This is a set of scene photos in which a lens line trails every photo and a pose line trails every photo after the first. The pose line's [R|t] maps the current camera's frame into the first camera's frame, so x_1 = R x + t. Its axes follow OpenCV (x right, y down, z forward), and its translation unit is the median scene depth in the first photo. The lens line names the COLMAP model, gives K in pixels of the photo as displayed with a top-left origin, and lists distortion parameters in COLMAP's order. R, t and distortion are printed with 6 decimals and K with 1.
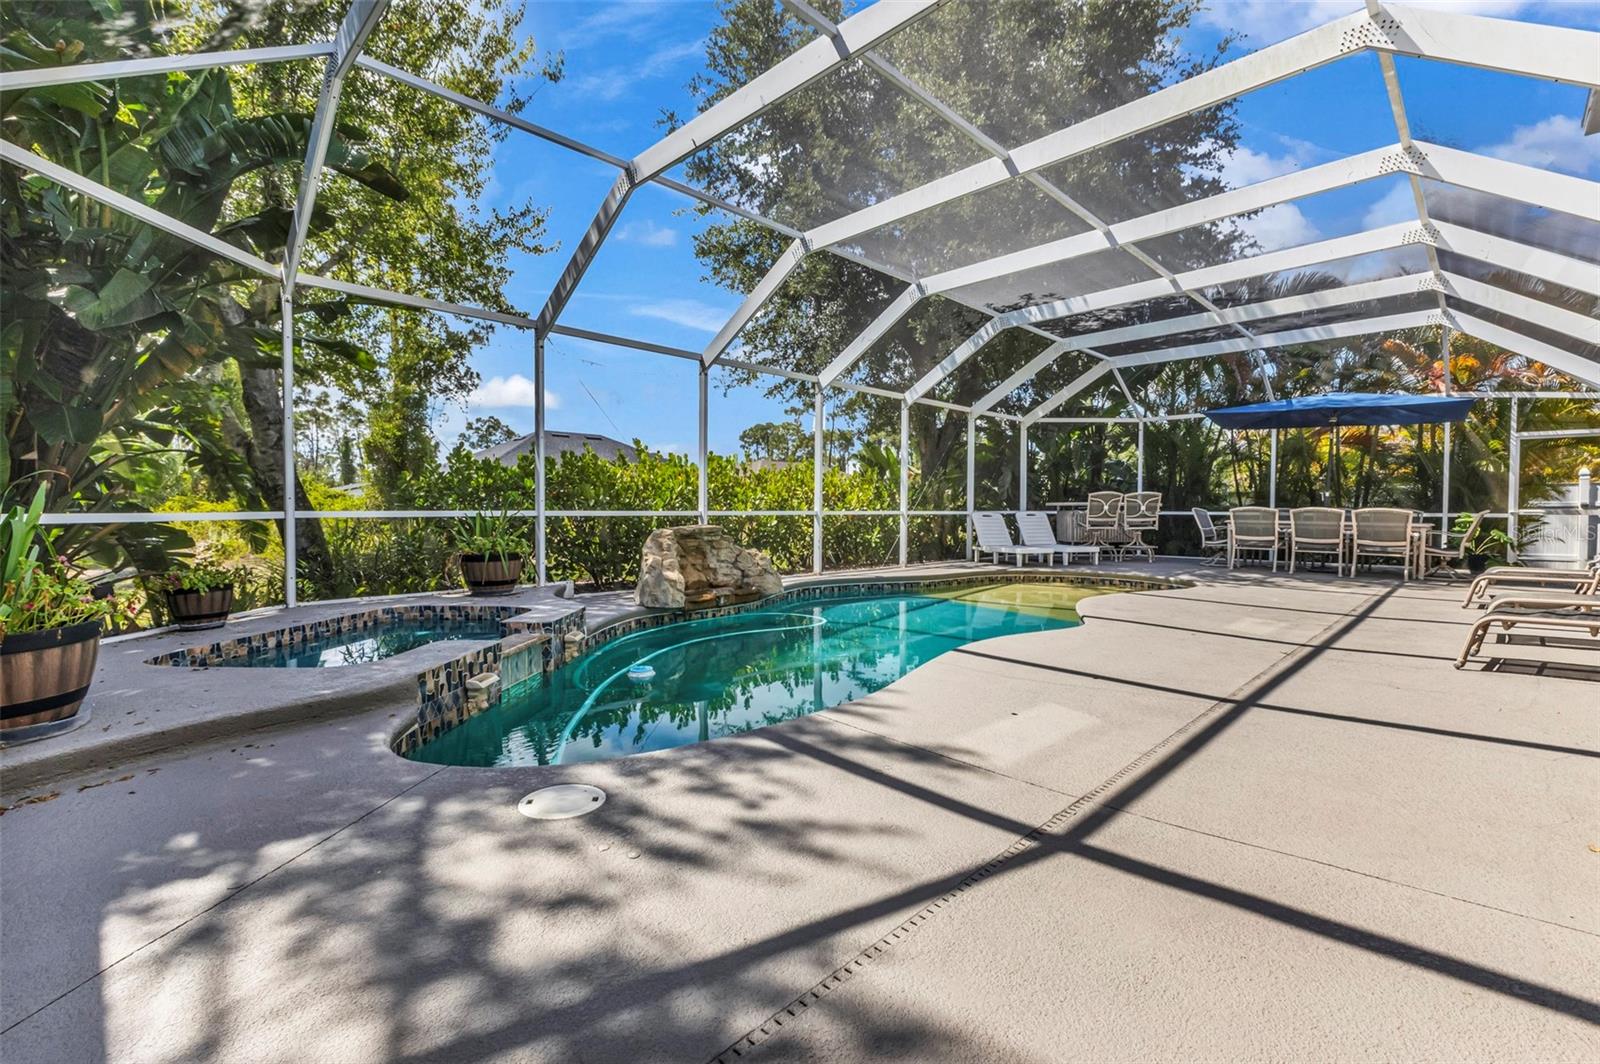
lens RADIAL K [[692.5, 0, 795.0], [0, 692.5, 530.9], [0, 0, 1]] dist [0.003193, -0.000261]
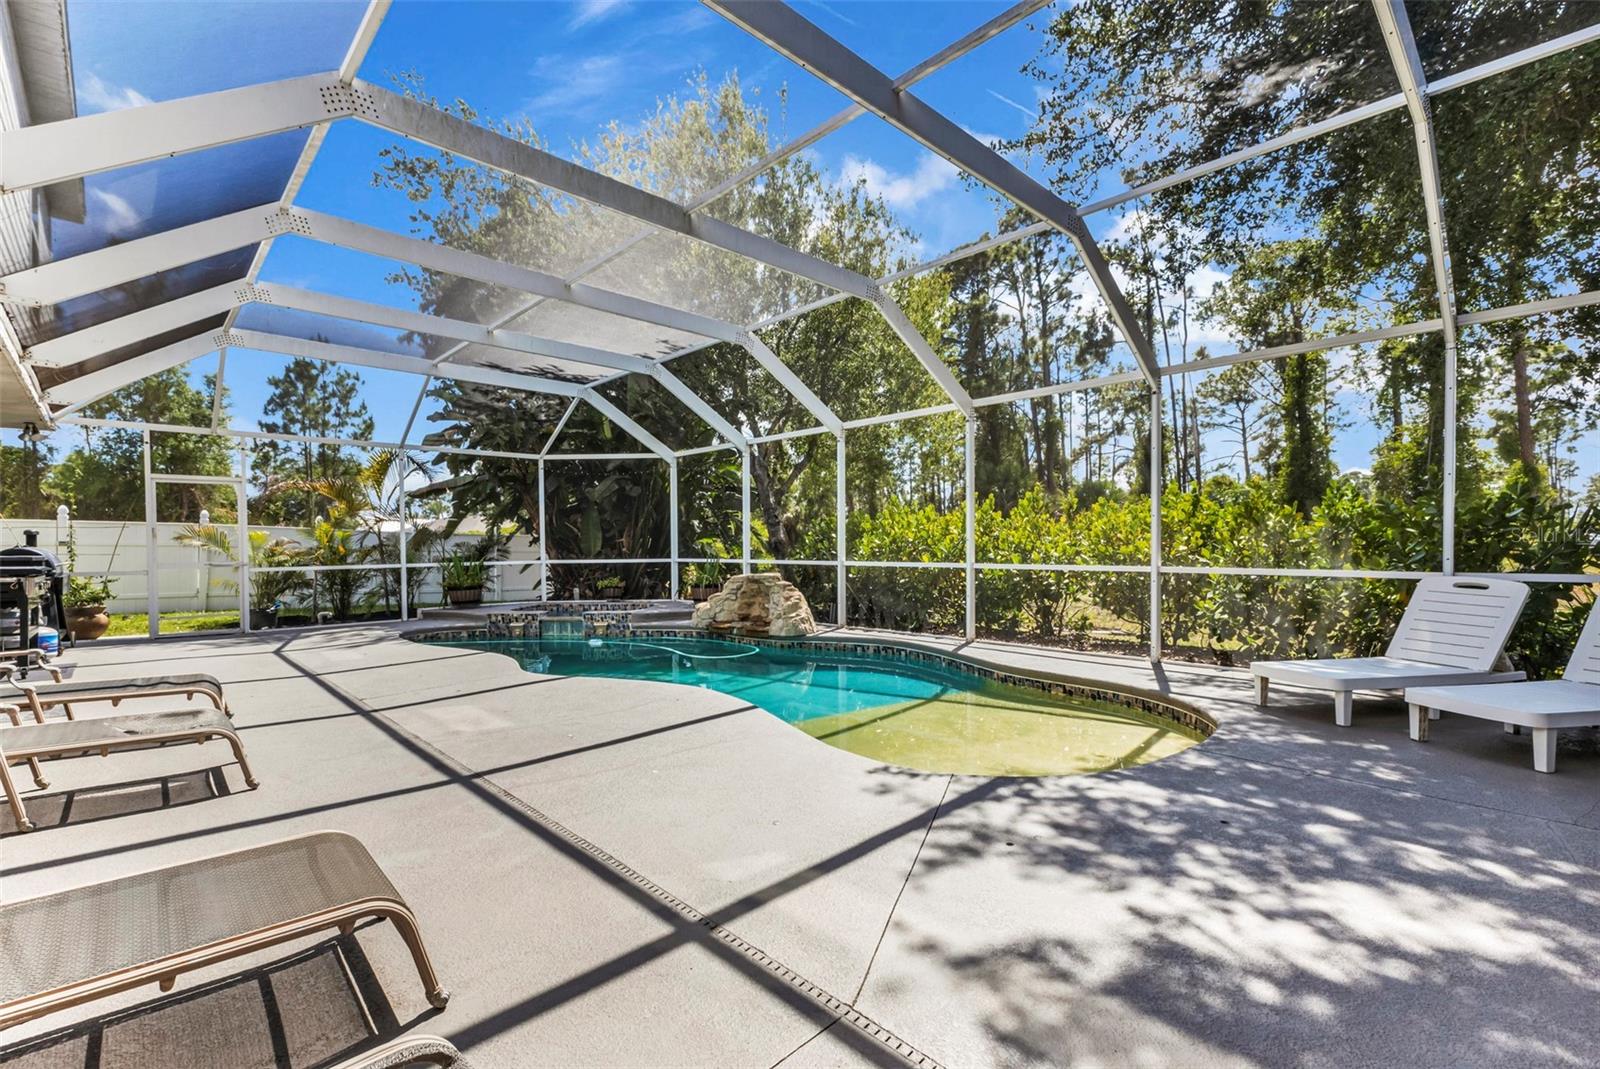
lens RADIAL K [[714.8, 0, 791.7], [0, 714.8, 552.4], [0, 0, 1]] dist [0.010243, -0.000220]
pose [[-0.023590, 0.012183, -0.999647, 1.223728], [-0.021000, 0.999699, 0.012680, -0.066239], [0.999501, 0.021292, -0.023327, 1.115037]]
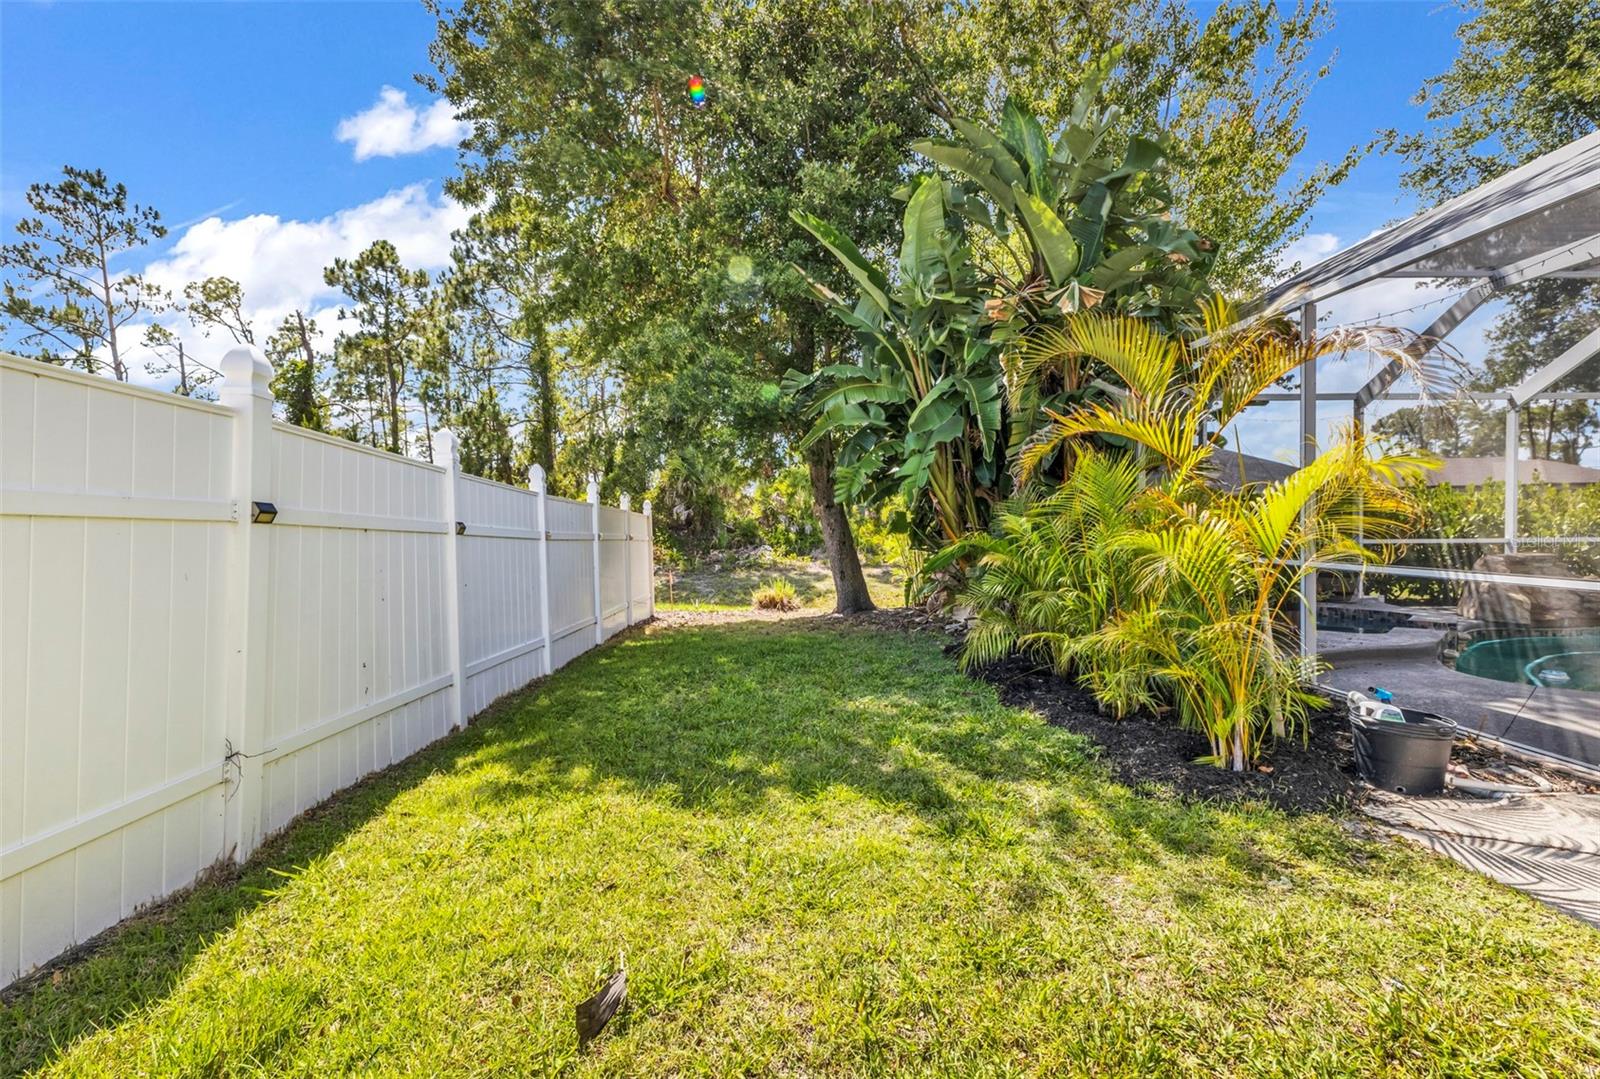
lens RADIAL K [[712.0, 0, 800.0], [0, 712.0, 539.5], [0, 0, 1]] dist [-0.000795, -0.000263]
pose [[0.736093, 0.008385, -0.676828, -0.233743], [-0.011589, 0.999933, -0.000215, -0.016706], [0.676781, 0.008002, 0.736141, -0.659353]]
